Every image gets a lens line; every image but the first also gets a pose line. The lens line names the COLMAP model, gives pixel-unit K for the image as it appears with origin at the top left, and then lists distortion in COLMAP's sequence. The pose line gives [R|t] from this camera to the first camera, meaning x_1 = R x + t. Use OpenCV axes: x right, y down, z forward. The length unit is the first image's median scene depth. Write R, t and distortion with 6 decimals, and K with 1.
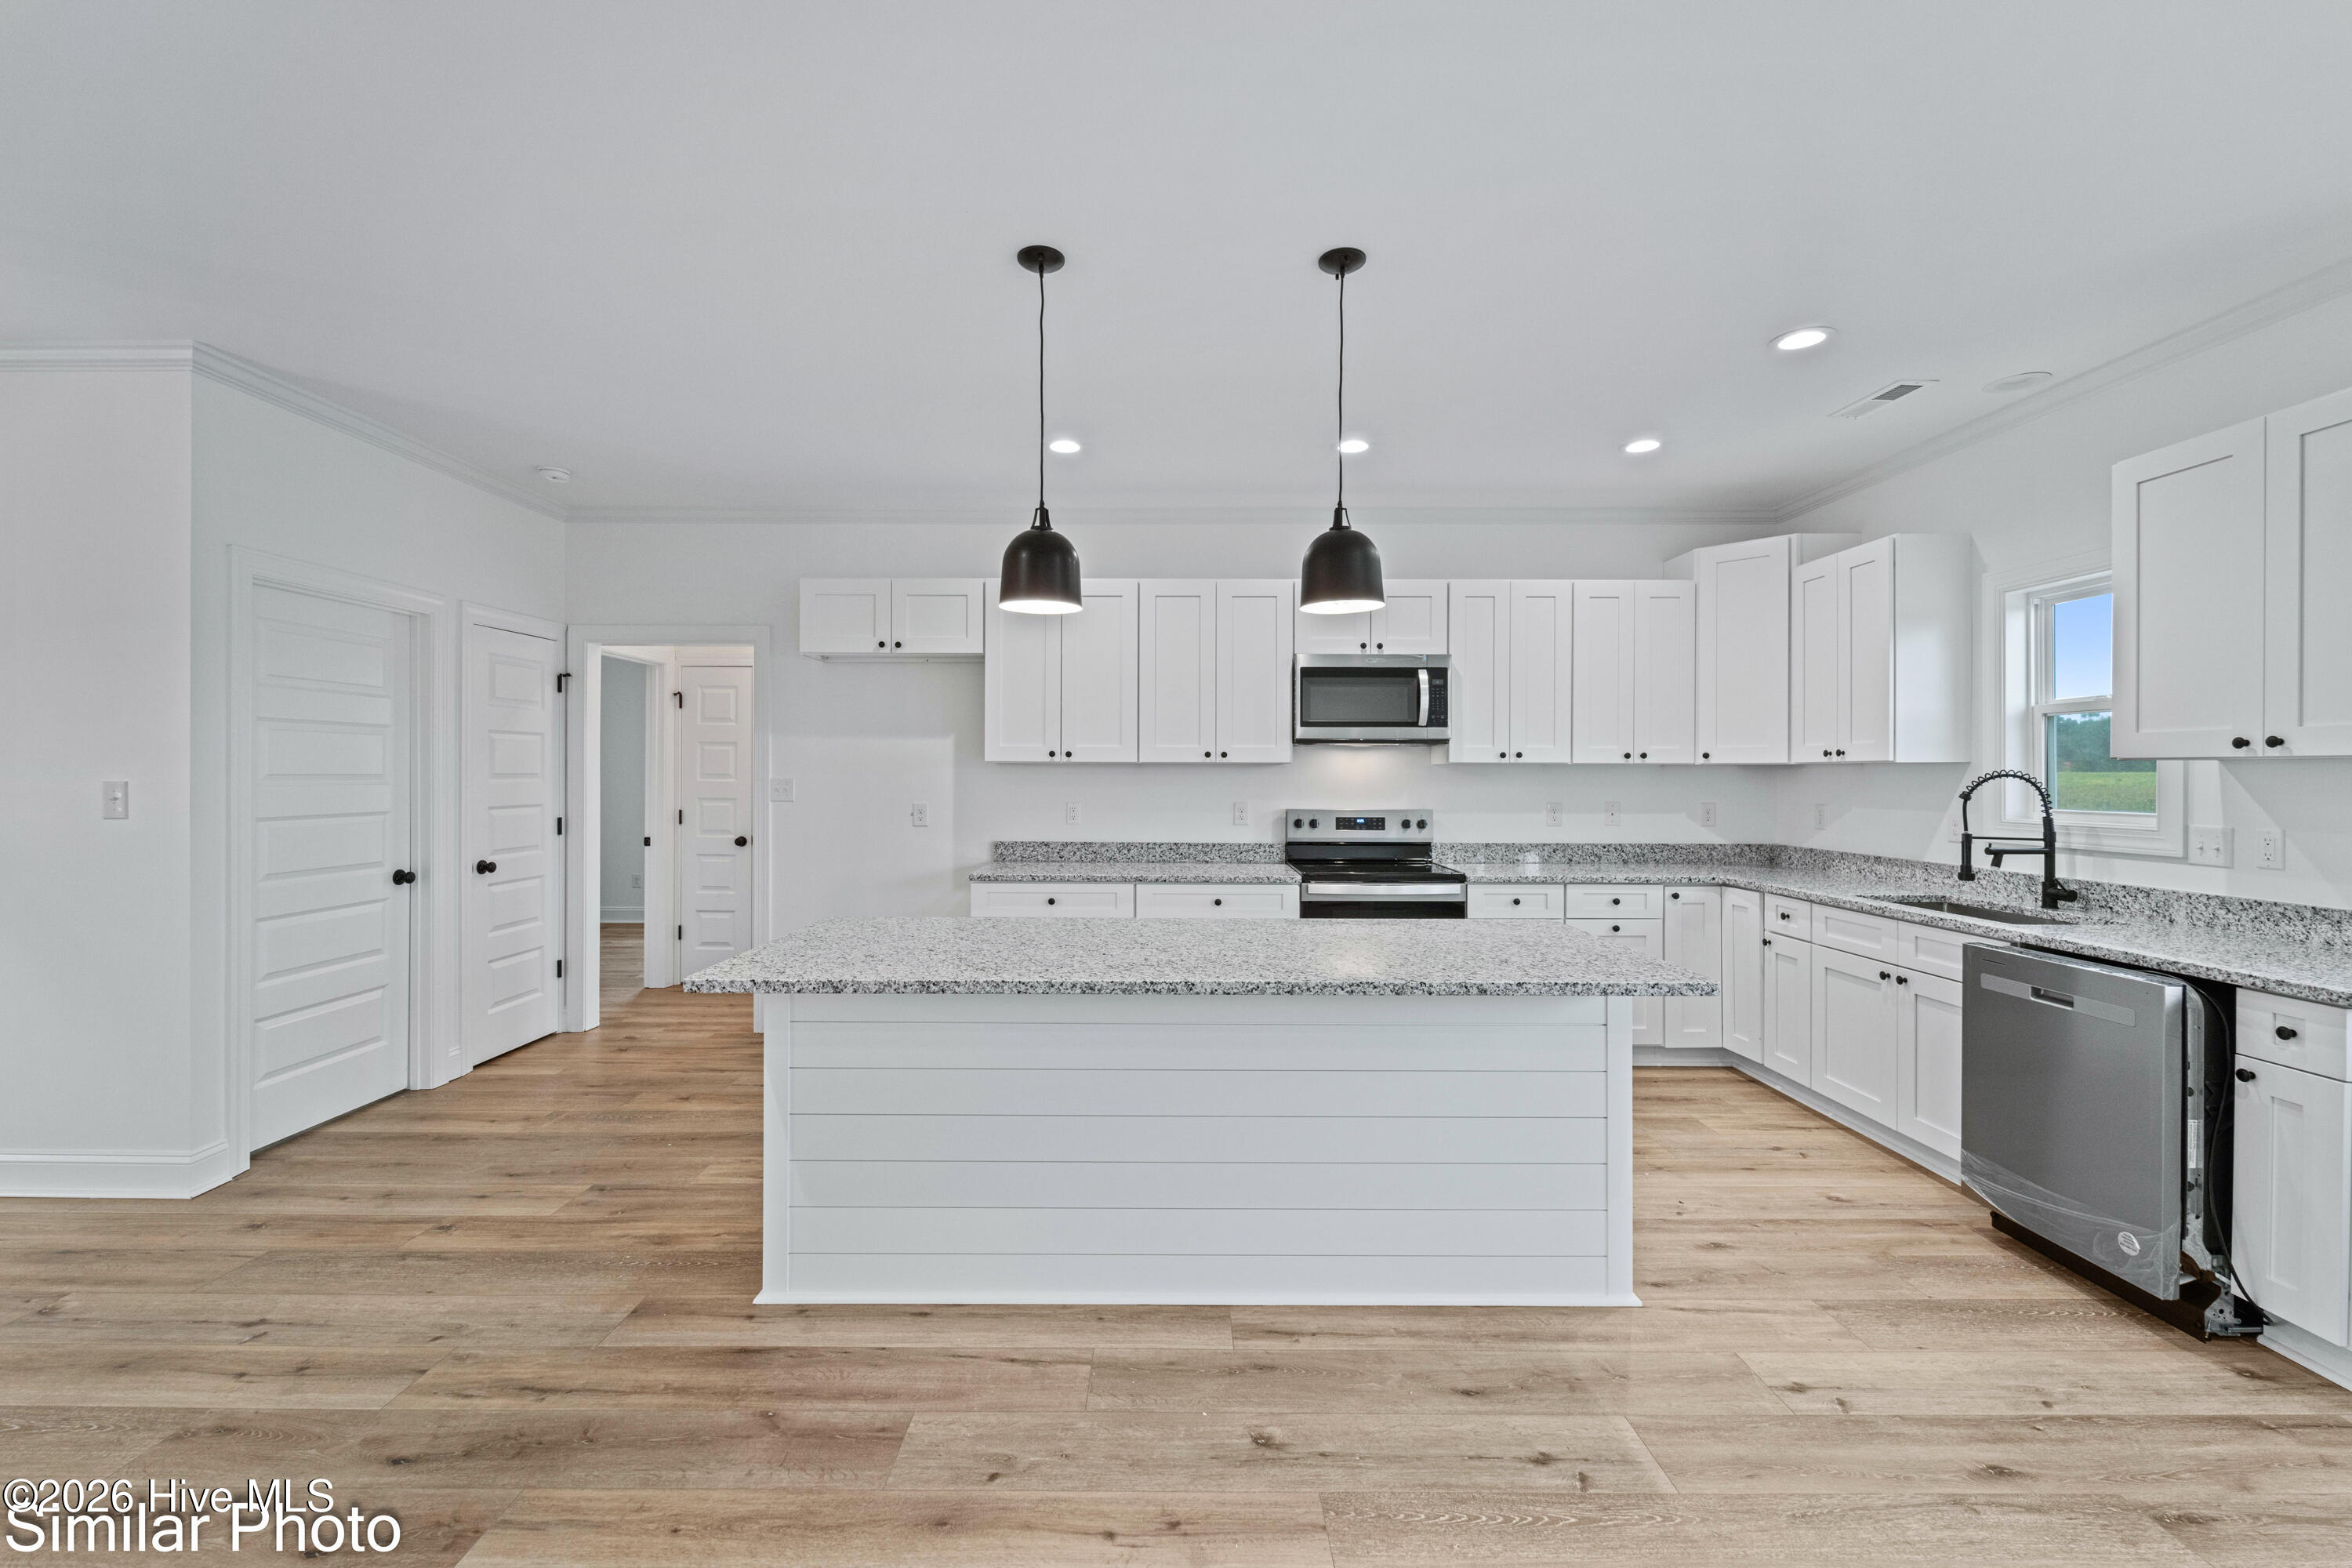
lens RADIAL K [[962.6, 0, 1165.8], [0, 962.6, 770.1], [0, 0, 1]] dist [-0.000013, -0.000504]
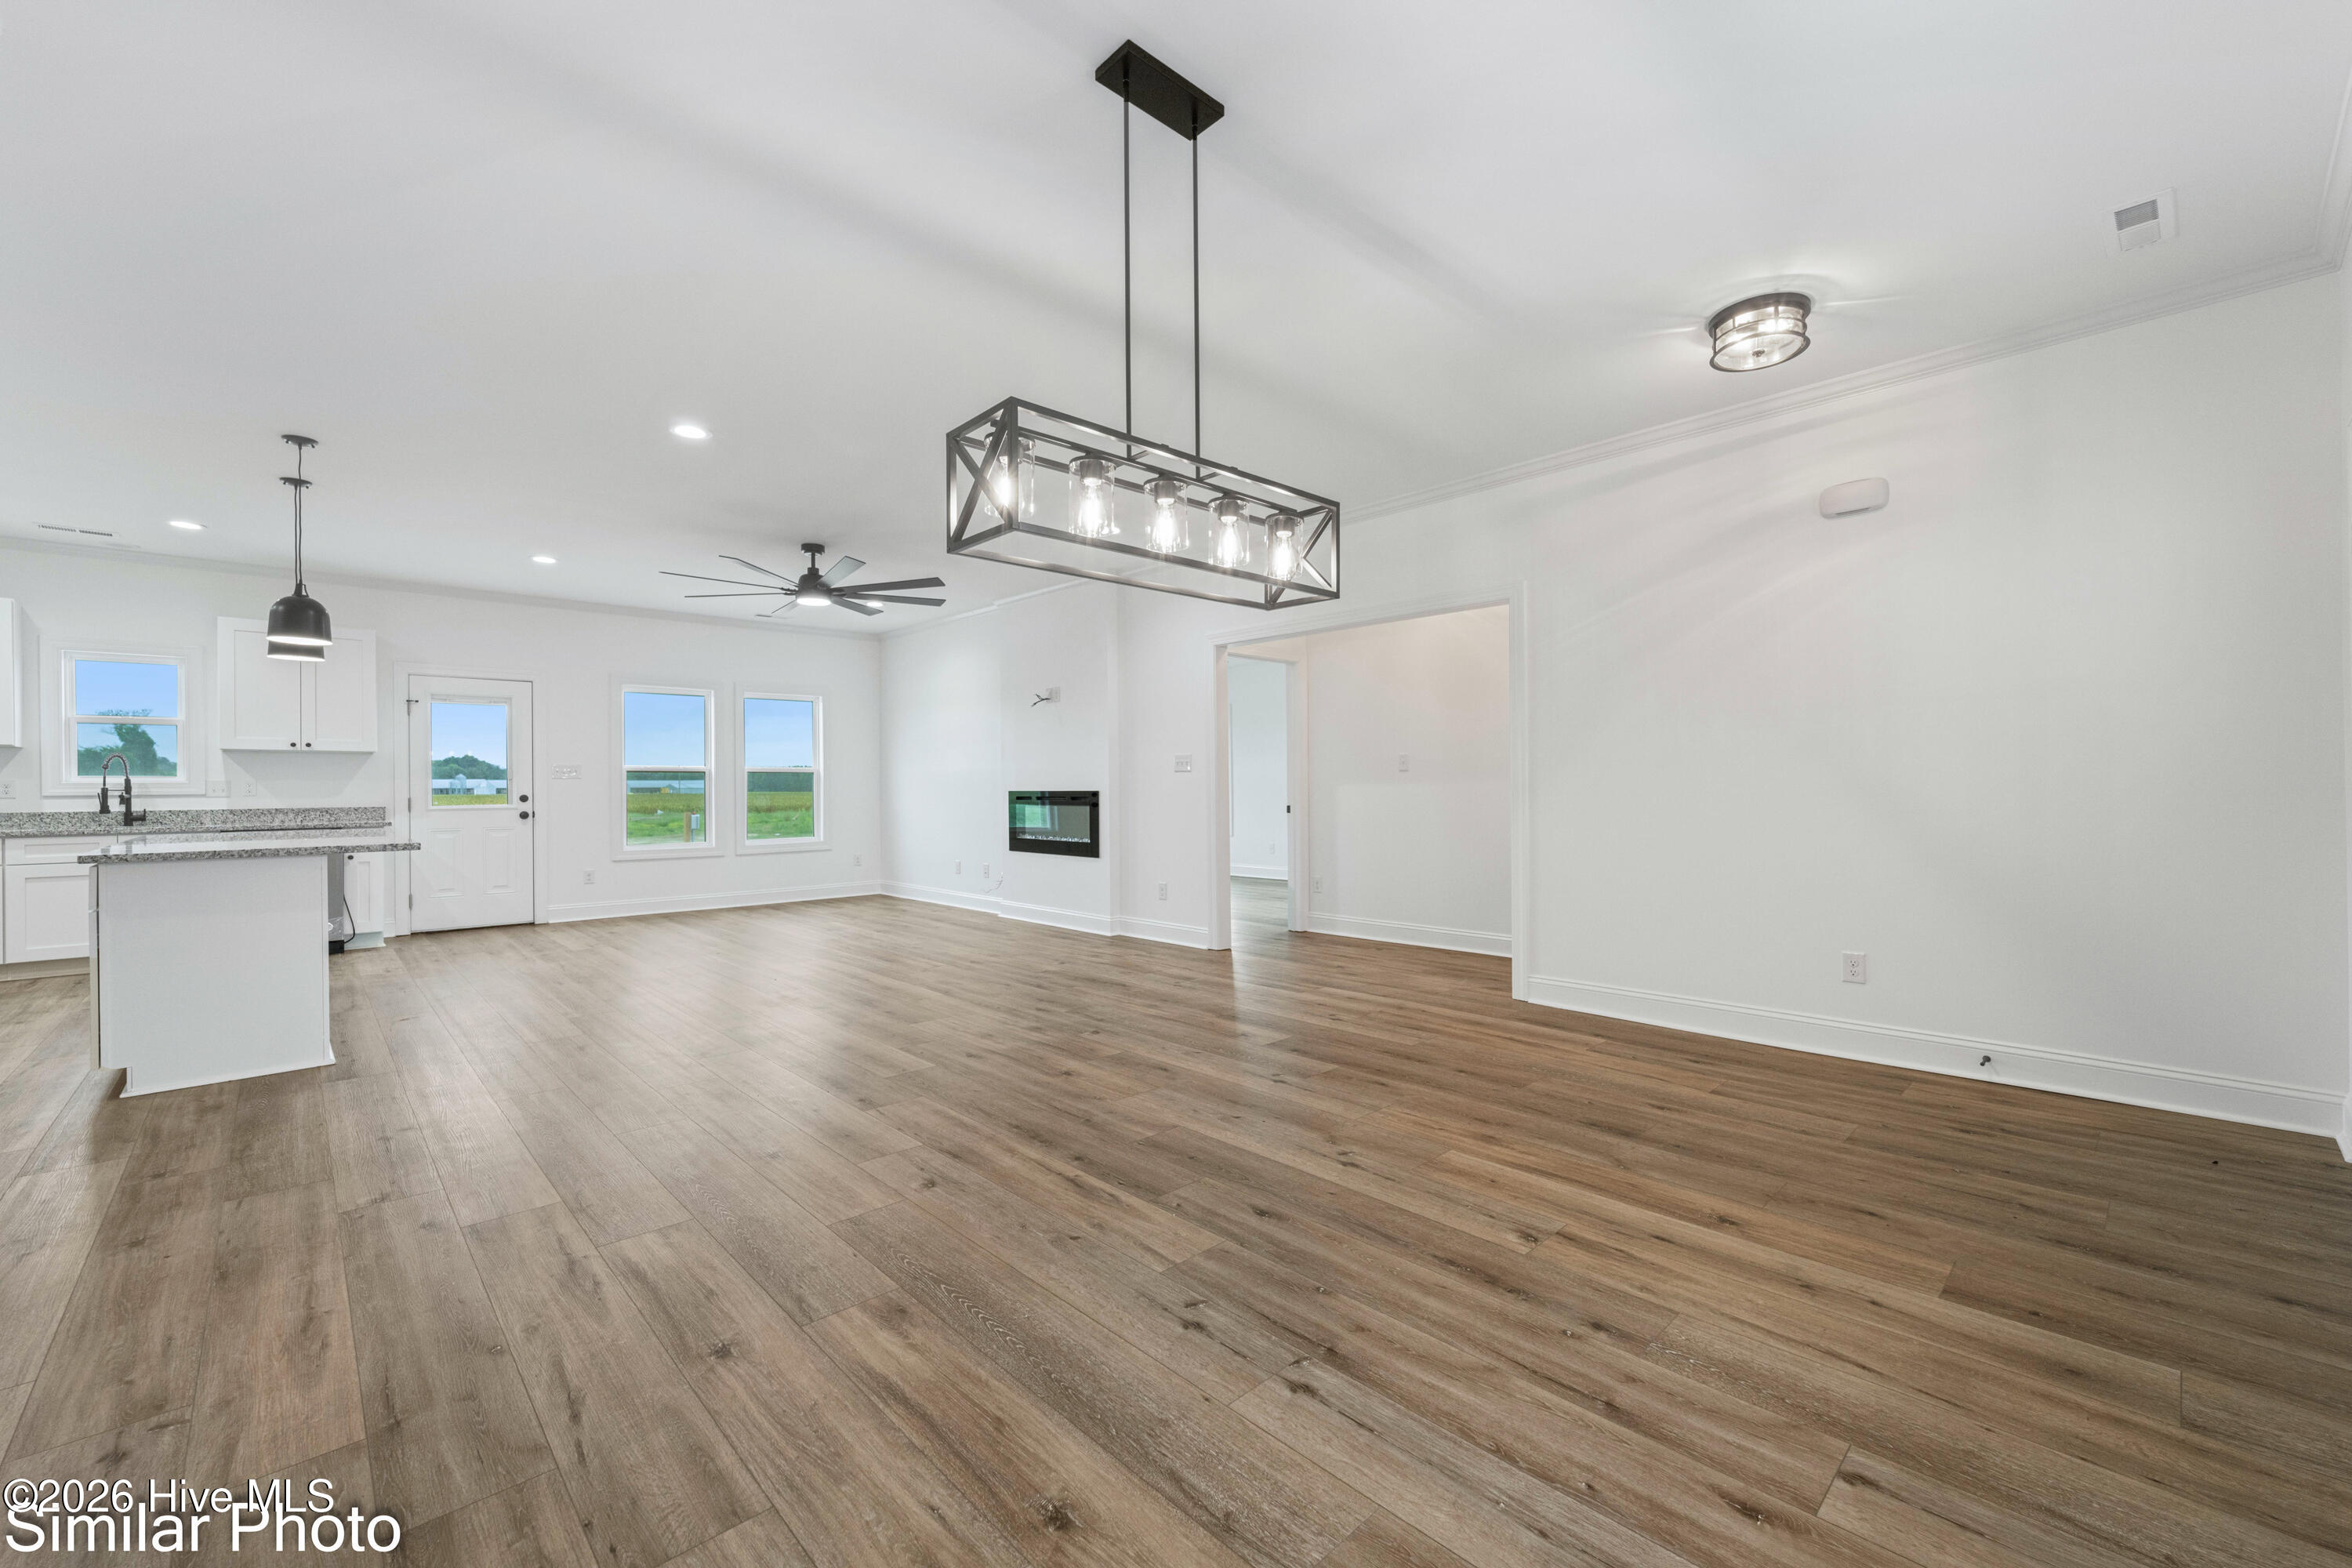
lens RADIAL K [[945.9, 0, 1167.0], [0, 945.9, 784.0], [0, 0, 1]] dist [0.000393, -0.000541]
pose [[-0.685073, 0.007072, 0.728440, -1.678409], [0.005306, 0.999975, -0.004718, 0.072152], [-0.728455, 0.000633, -0.685094, 0.716817]]
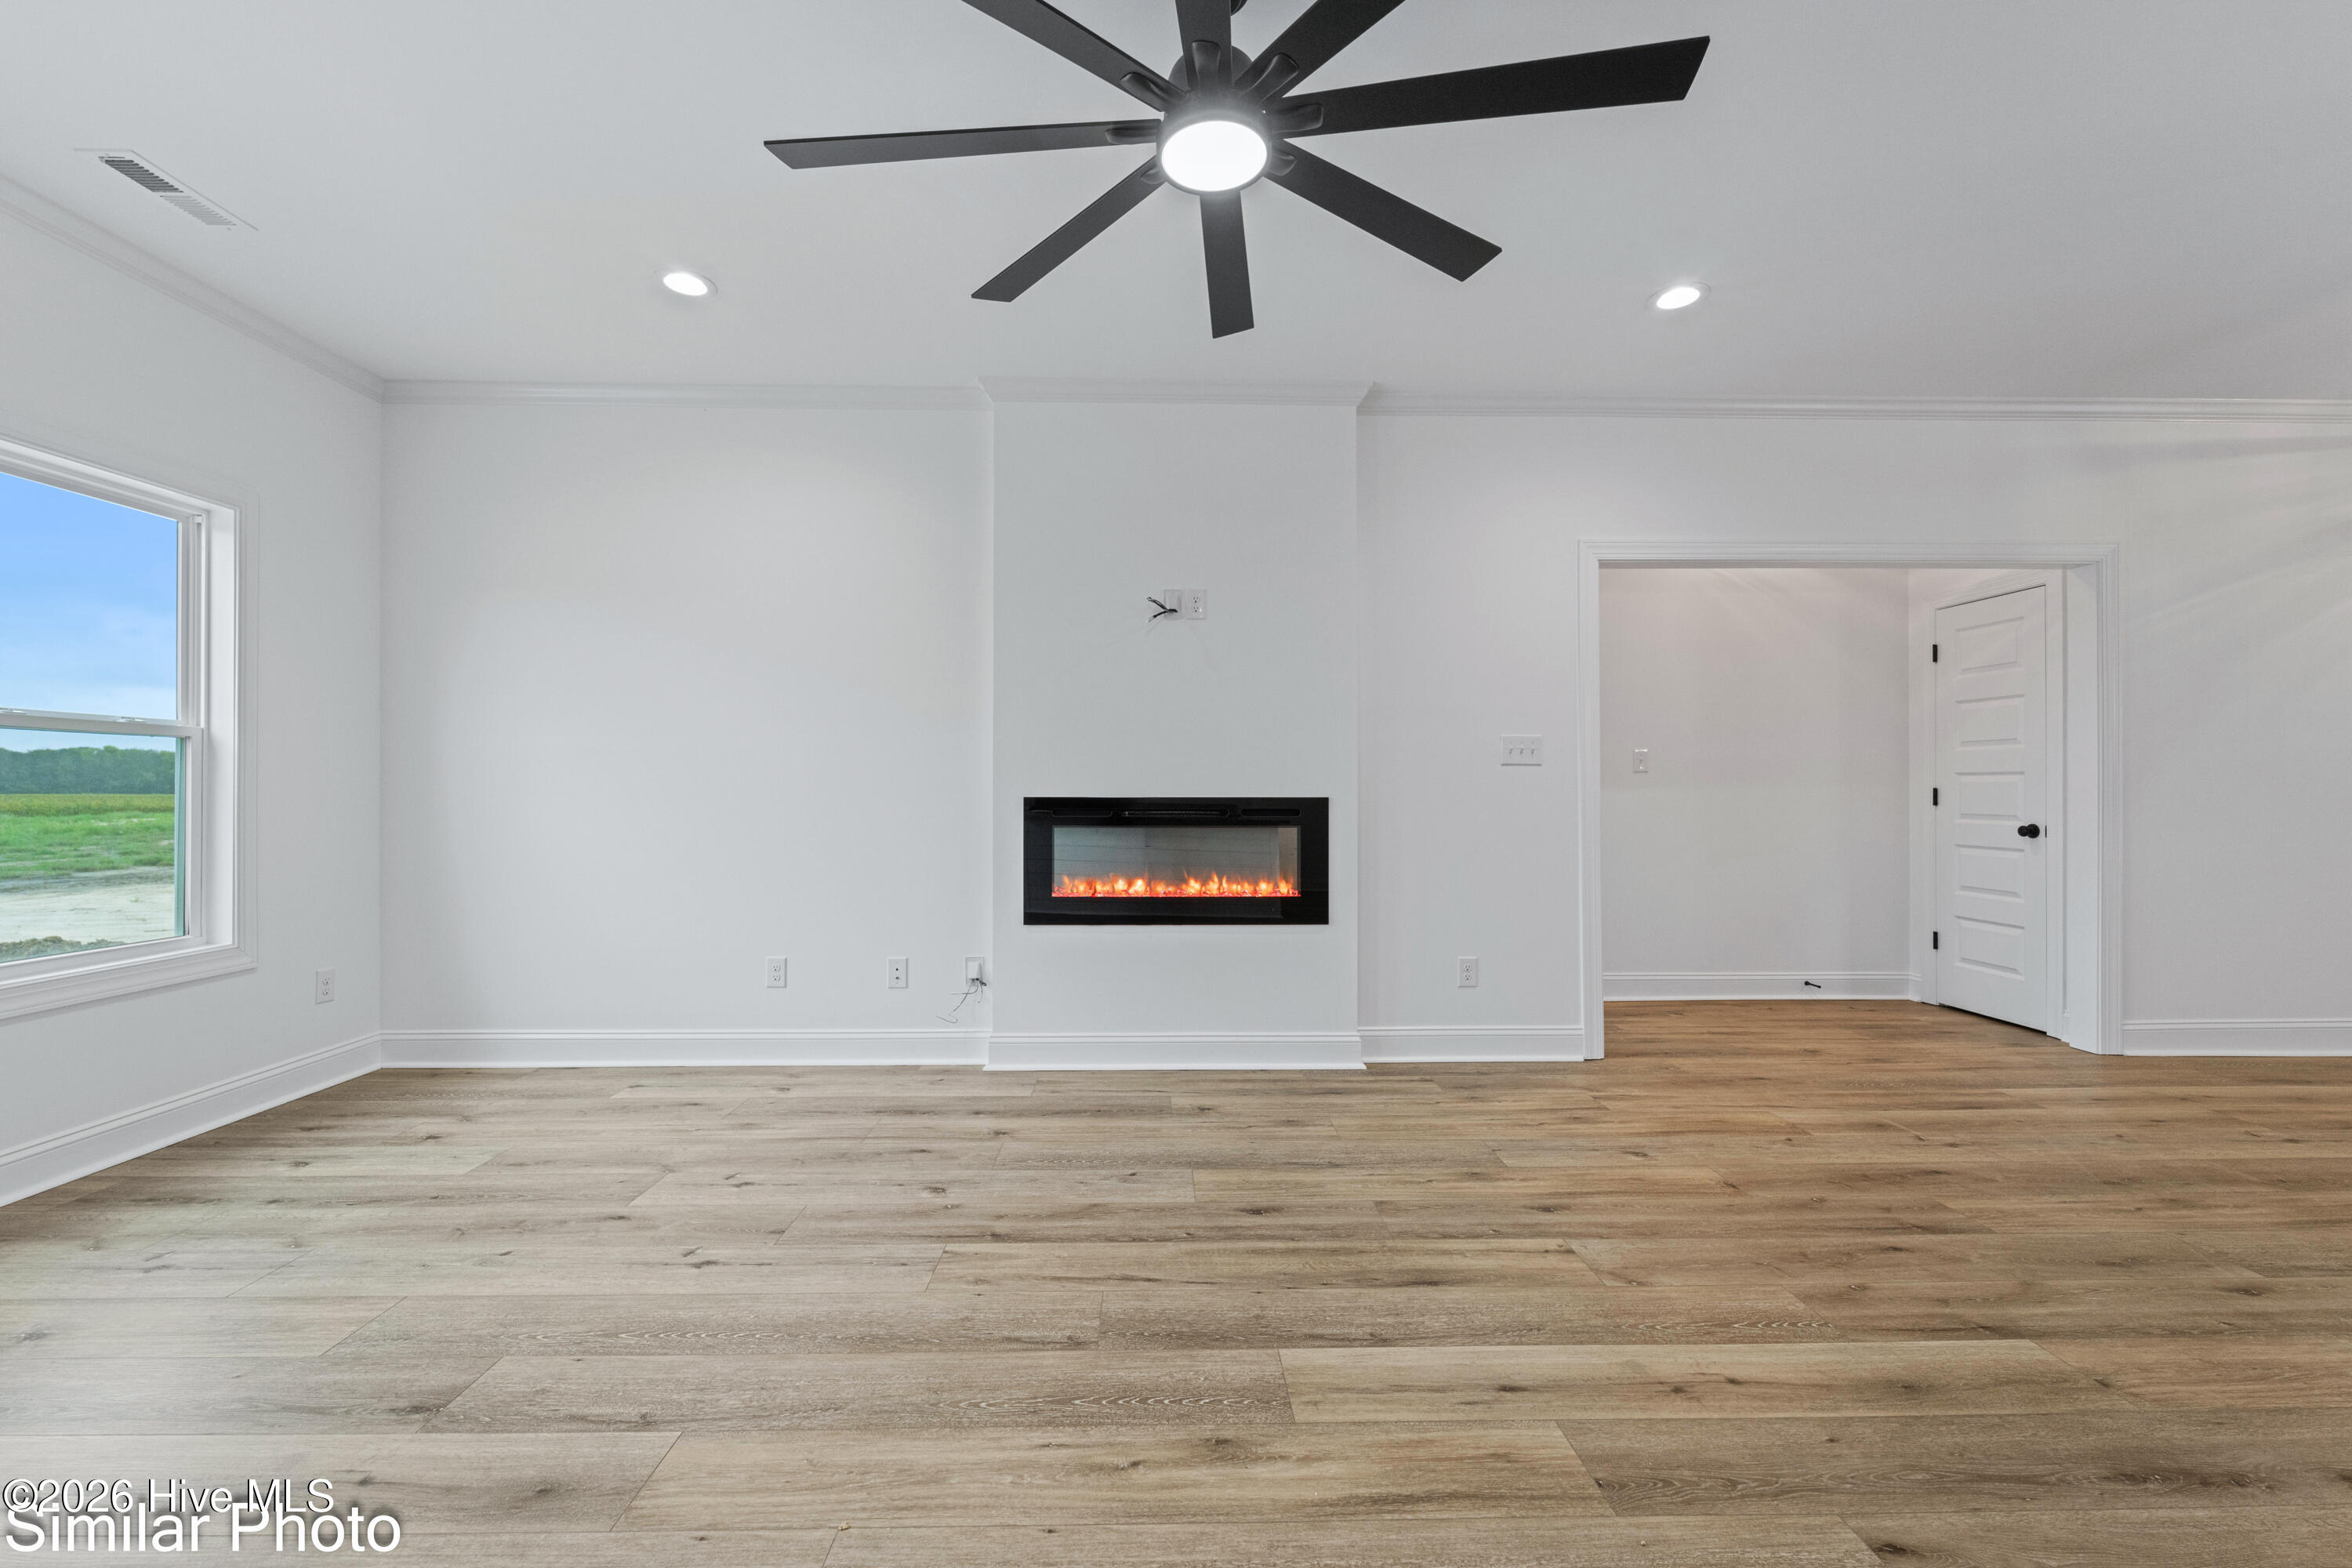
lens RADIAL K [[951.8, 0, 1171.3], [0, 951.8, 792.1], [0, 0, 1]] dist [0.000045, -0.001156]
pose [[-0.999701, -0.001129, -0.024424, 0.028406], [-0.001073, 0.999997, -0.002320, 0.072600], [0.024427, -0.002293, -0.999699, 0.518186]]
